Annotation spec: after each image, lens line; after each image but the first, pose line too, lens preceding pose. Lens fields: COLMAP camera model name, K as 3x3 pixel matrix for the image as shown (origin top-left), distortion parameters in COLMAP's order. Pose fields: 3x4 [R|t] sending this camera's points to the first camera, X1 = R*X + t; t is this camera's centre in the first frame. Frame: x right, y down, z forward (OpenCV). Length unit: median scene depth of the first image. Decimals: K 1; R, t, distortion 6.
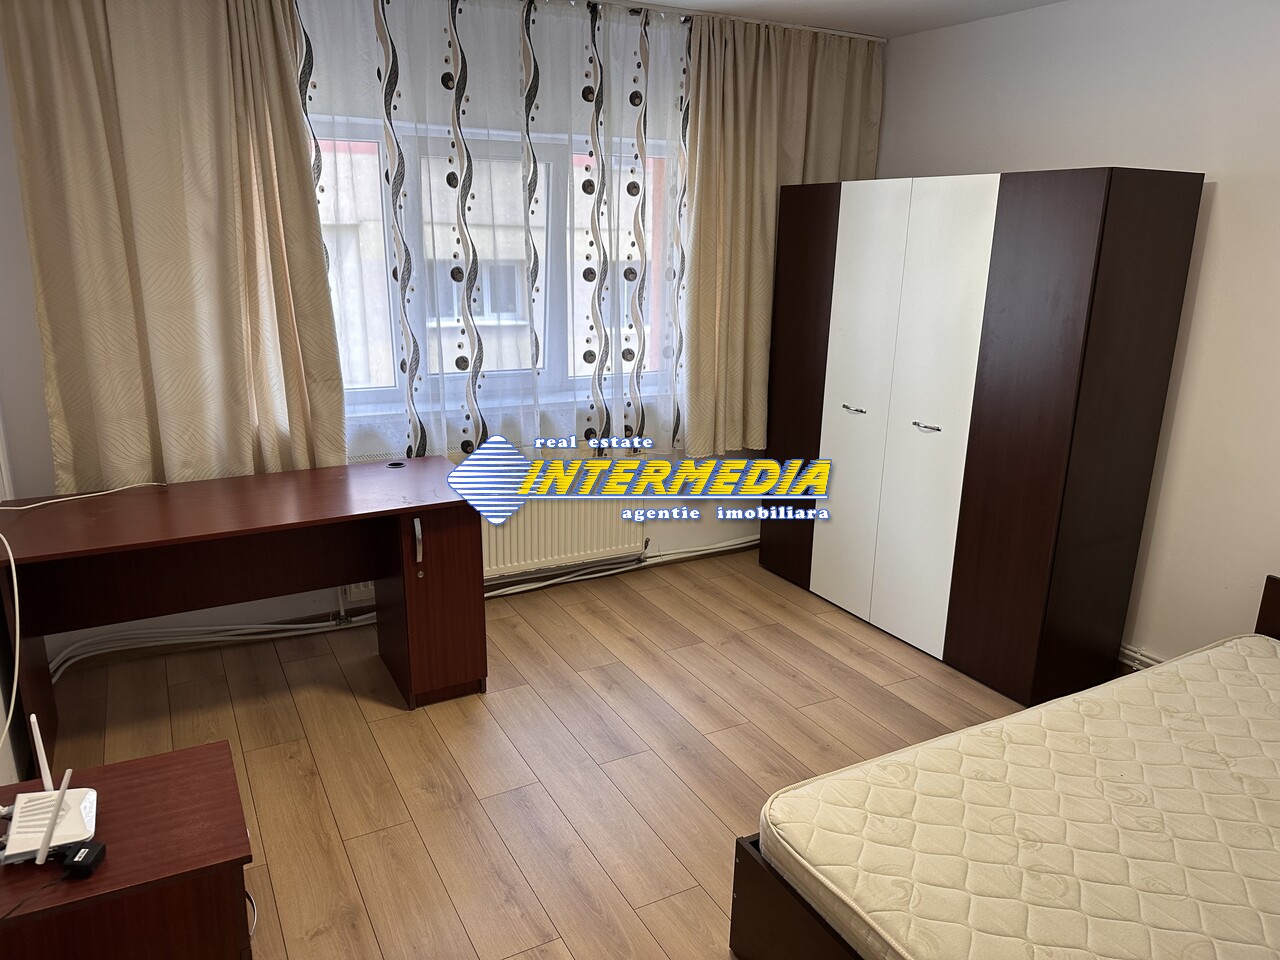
lens RADIAL K [[898.6, 0, 645.4], [0, 898.6, 485.7], [0, 0, 1]] dist [0.061684, -0.068567]
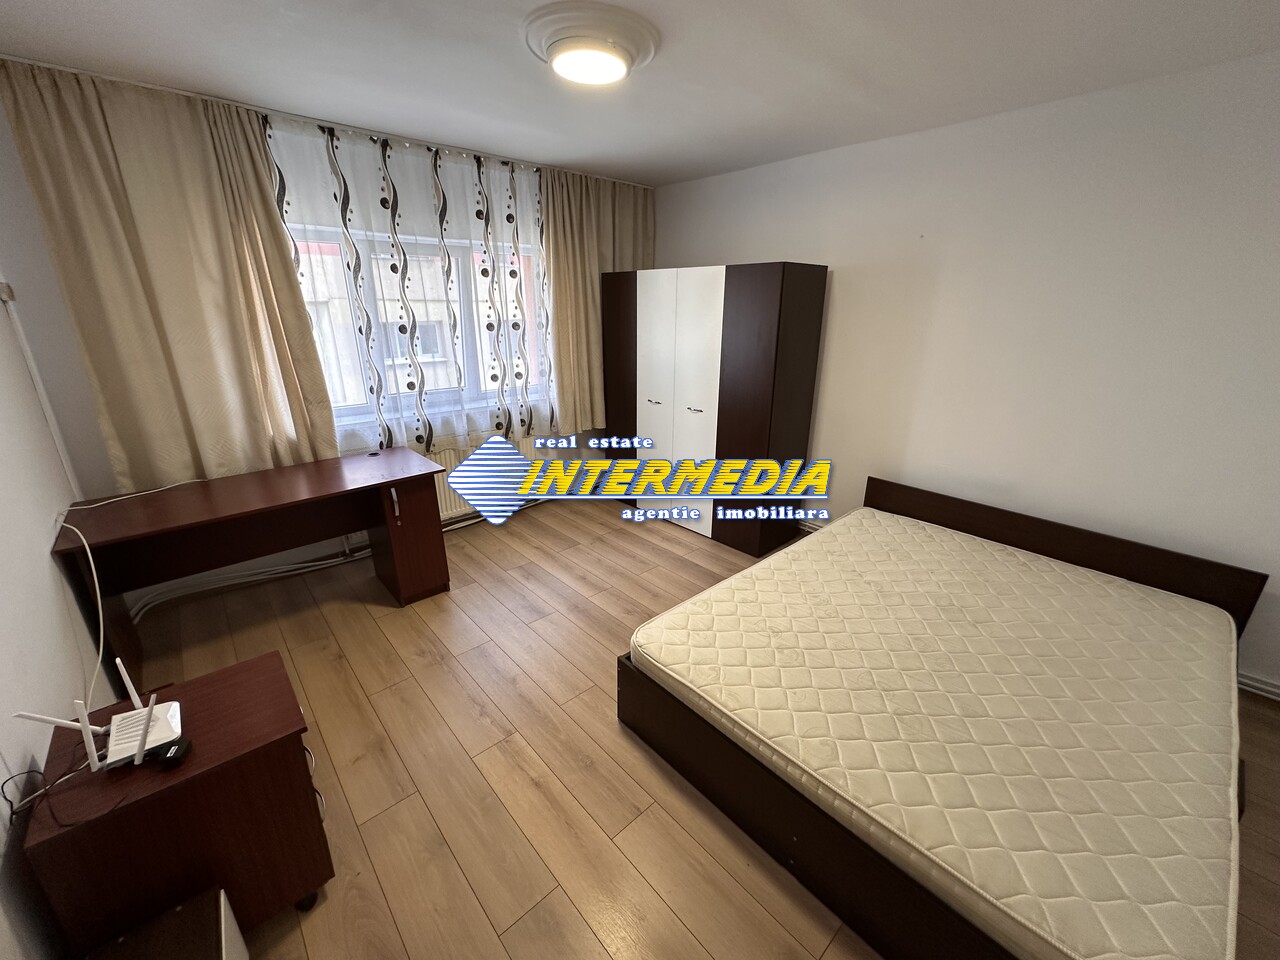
lens RADIAL K [[510.5, 0, 645.3], [0, 510.5, 477.5], [0, 0, 1]] dist [-0.002892, 0.000798]
pose [[0.971520, -0.087176, 0.220338, -0.020746], [0.074561, 0.995099, 0.064949, -0.005842], [-0.224920, -0.046671, 0.973259, 0.040197]]
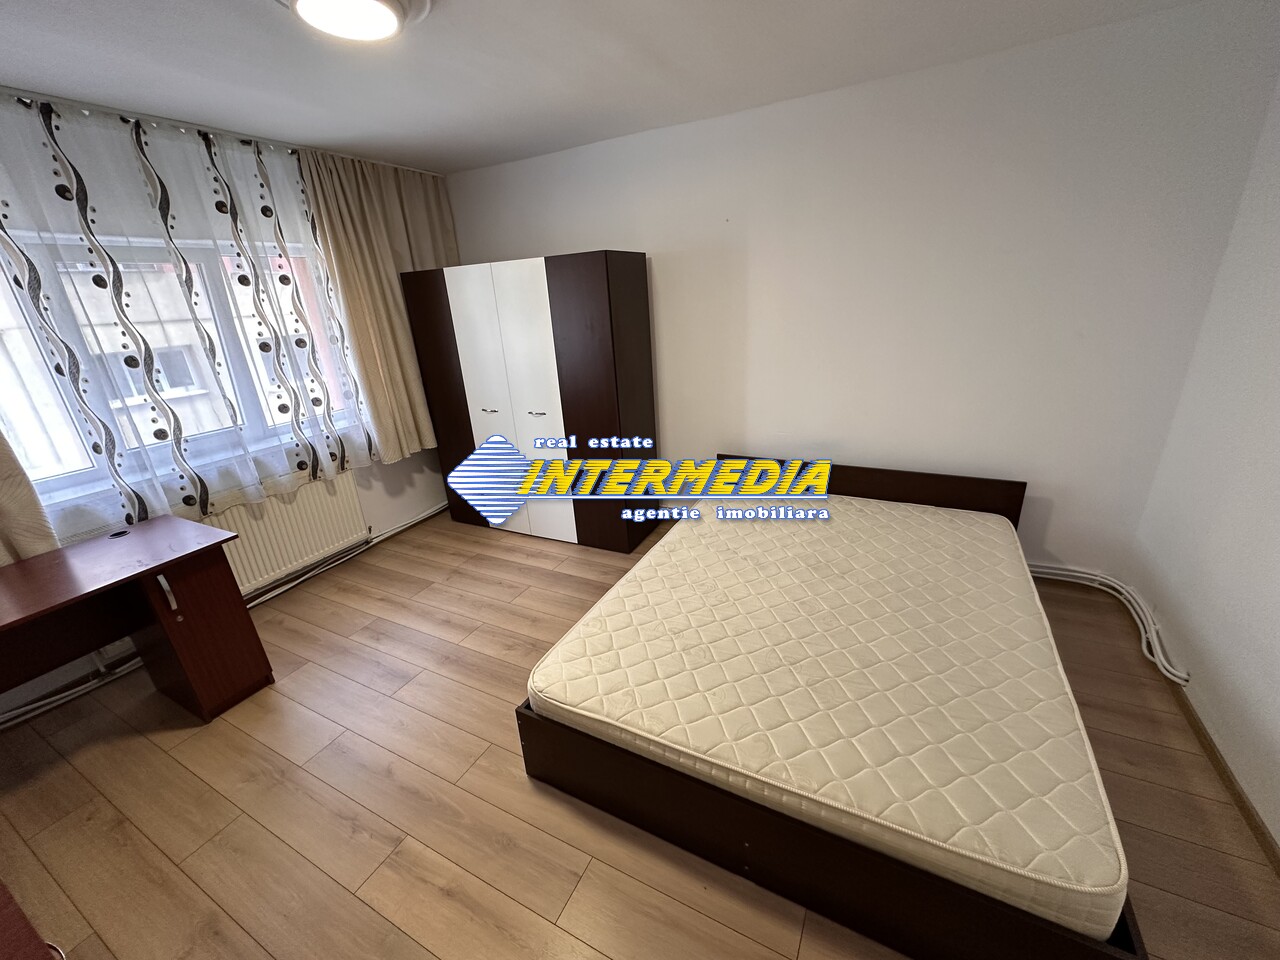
lens RADIAL K [[510.5, 0, 642.8], [0, 510.5, 477.9], [0, 0, 1]] dist [-0.002892, 0.000798]
pose [[0.828286, -0.253957, 0.499448, -0.031793], [0.222756, 0.967165, 0.122359, -0.024551], [-0.514122, 0.009907, 0.857660, 0.105629]]
